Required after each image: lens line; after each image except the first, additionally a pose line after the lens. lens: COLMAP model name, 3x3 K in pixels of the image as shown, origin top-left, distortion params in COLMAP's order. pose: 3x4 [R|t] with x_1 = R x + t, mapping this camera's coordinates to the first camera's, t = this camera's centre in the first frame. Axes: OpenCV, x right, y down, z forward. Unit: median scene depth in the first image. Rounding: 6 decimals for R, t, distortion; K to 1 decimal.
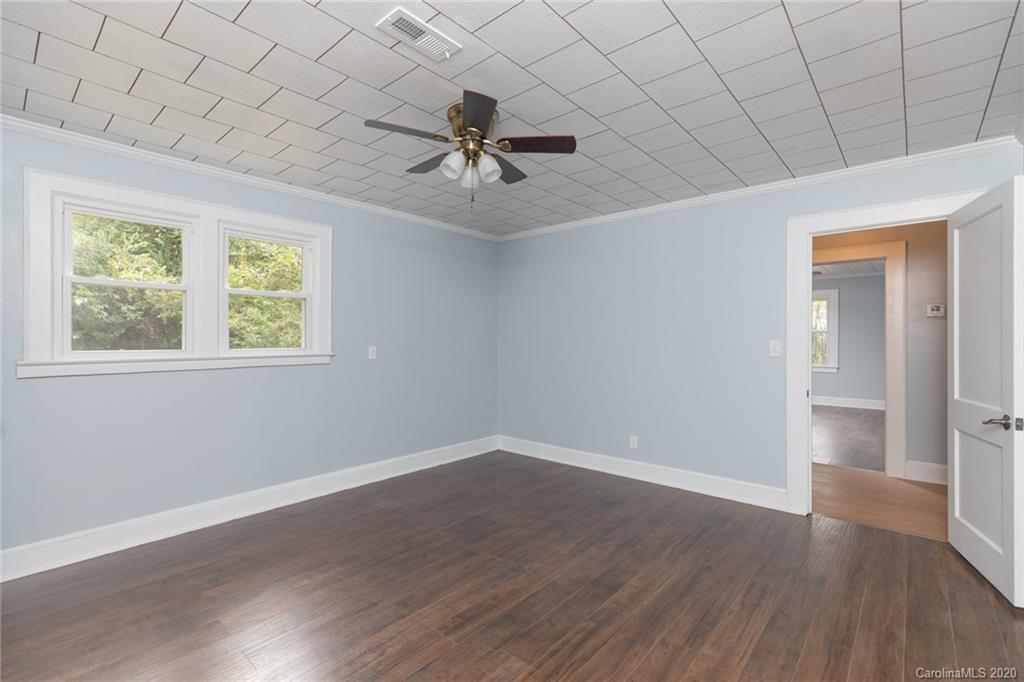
lens RADIAL K [[469.3, 0, 508.5], [0, 469.3, 346.4], [0, 0, 1]] dist [0.013176, -0.000094]
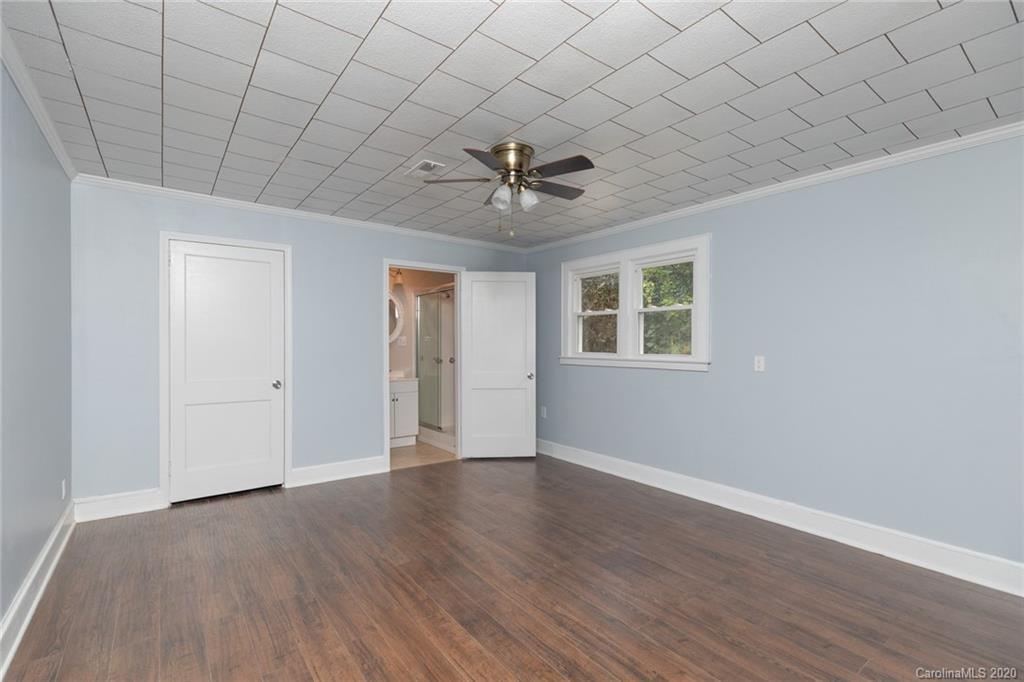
lens RADIAL K [[469.3, 0, 508.5], [0, 469.3, 346.4], [0, 0, 1]] dist [0.013176, -0.000094]
pose [[-0.221500, 0.000427, -0.975160, 1.003724], [-0.022958, 0.999720, 0.005652, -0.018492], [0.974890, 0.023640, -0.221429, 1.175258]]
